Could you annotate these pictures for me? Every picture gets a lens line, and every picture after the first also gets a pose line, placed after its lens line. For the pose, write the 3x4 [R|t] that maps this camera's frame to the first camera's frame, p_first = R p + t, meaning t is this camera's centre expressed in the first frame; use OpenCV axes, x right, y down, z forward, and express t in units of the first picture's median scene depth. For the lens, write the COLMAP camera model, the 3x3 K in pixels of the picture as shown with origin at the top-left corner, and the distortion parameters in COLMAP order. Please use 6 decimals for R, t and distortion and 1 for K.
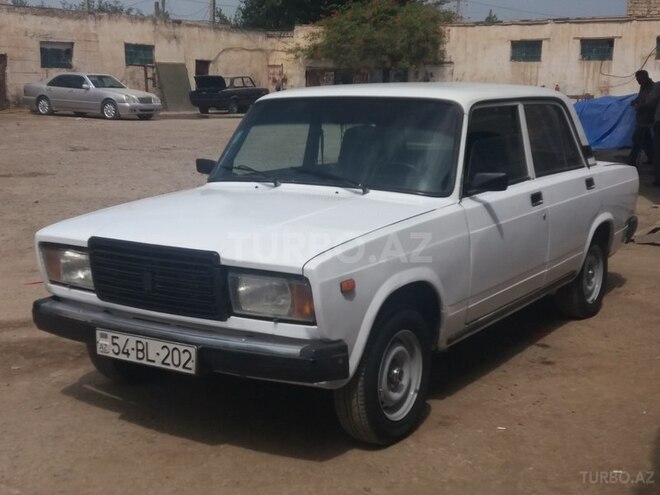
lens RADIAL K [[890.0, 0, 330.0], [0, 890.0, 247.5], [0, 0, 1]] dist [0.230071, -0.029937]
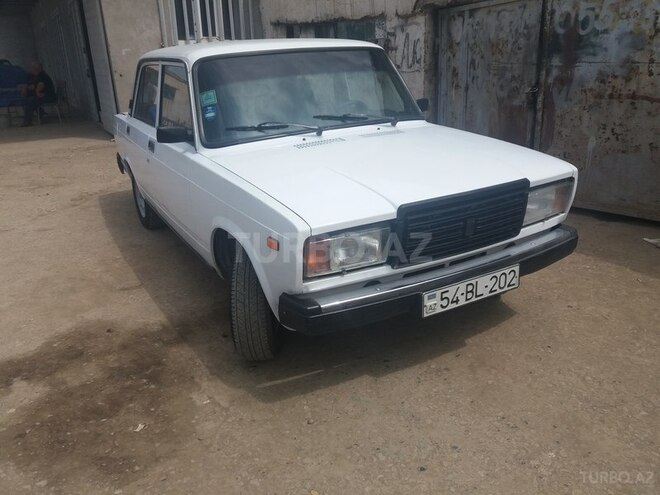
lens RADIAL K [[540.3, 0, 326.2], [0, 540.3, 234.4], [0, 0, 1]] dist [0.056793, -0.086338]
pose [[0.465001, -0.309902, 0.829298, -0.776337], [0.199318, 0.949329, 0.242996, -0.135173], [-0.862581, 0.052300, 0.503208, 0.798245]]
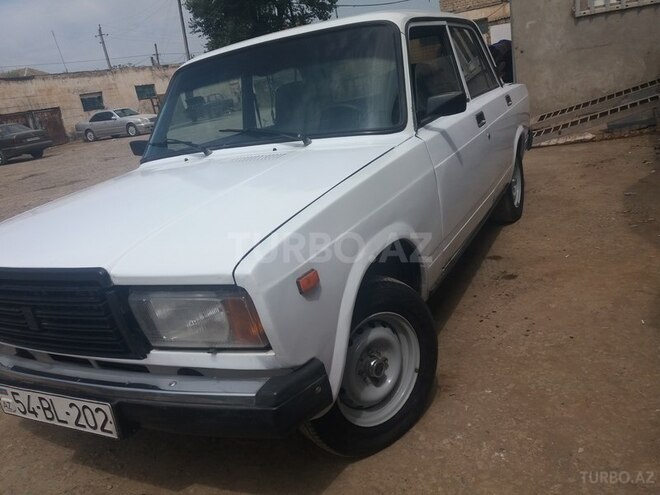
lens RADIAL K [[532.3, 0, 329.9], [0, 532.3, 231.2], [0, 0, 1]] dist [0.102112, -0.144895]
pose [[0.979787, -0.192009, 0.056130, 0.018291], [0.186428, 0.978165, 0.091862, -0.024649], [-0.072542, -0.079541, 0.994189, 0.540315]]
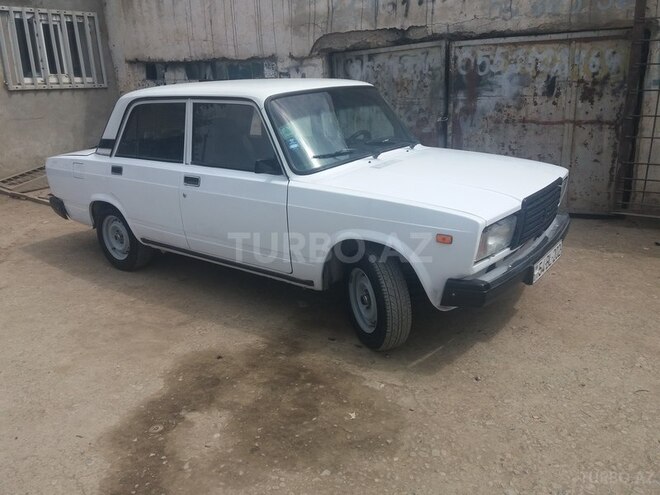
lens RADIAL K [[540.3, 0, 326.2], [0, 540.3, 234.4], [0, 0, 1]] dist [0.056793, -0.086338]
pose [[0.076658, -0.287988, 0.954561, -1.024077], [0.217243, 0.939201, 0.265908, -0.228184], [-0.973103, 0.186988, 0.134561, 1.184507]]
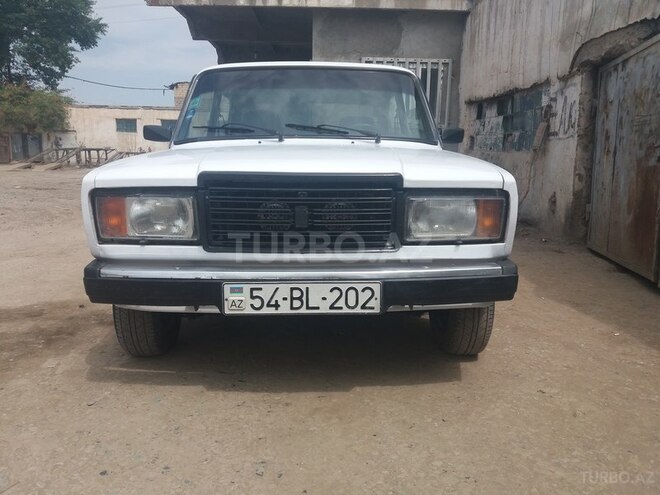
lens RADIAL K [[532.3, 0, 329.9], [0, 532.3, 231.2], [0, 0, 1]] dist [0.102112, -0.144895]
pose [[0.823547, -0.074587, 0.562323, -0.451290], [0.093467, 0.995611, -0.004827, 0.054327], [-0.559495, 0.056534, 0.826903, 0.545106]]
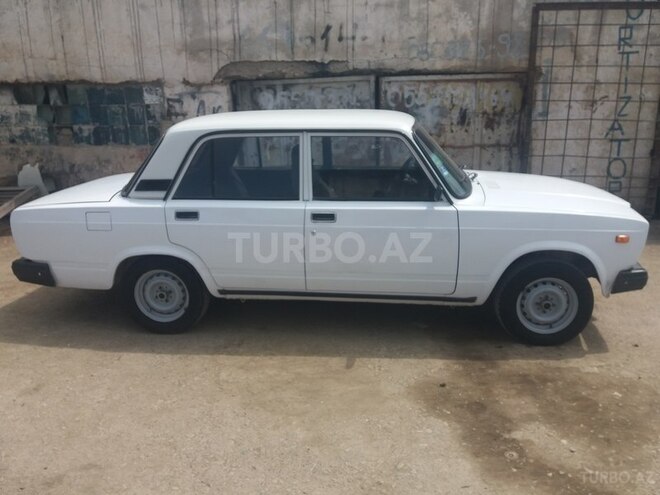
lens RADIAL K [[544.3, 0, 321.6], [0, 544.3, 236.0], [0, 0, 1]] dist [0.111032, -0.209564]
pose [[-0.452244, -0.225522, 0.862911, -0.896266], [0.173156, 0.926894, 0.332993, -0.395212], [-0.874924, 0.300012, -0.380132, 1.906606]]
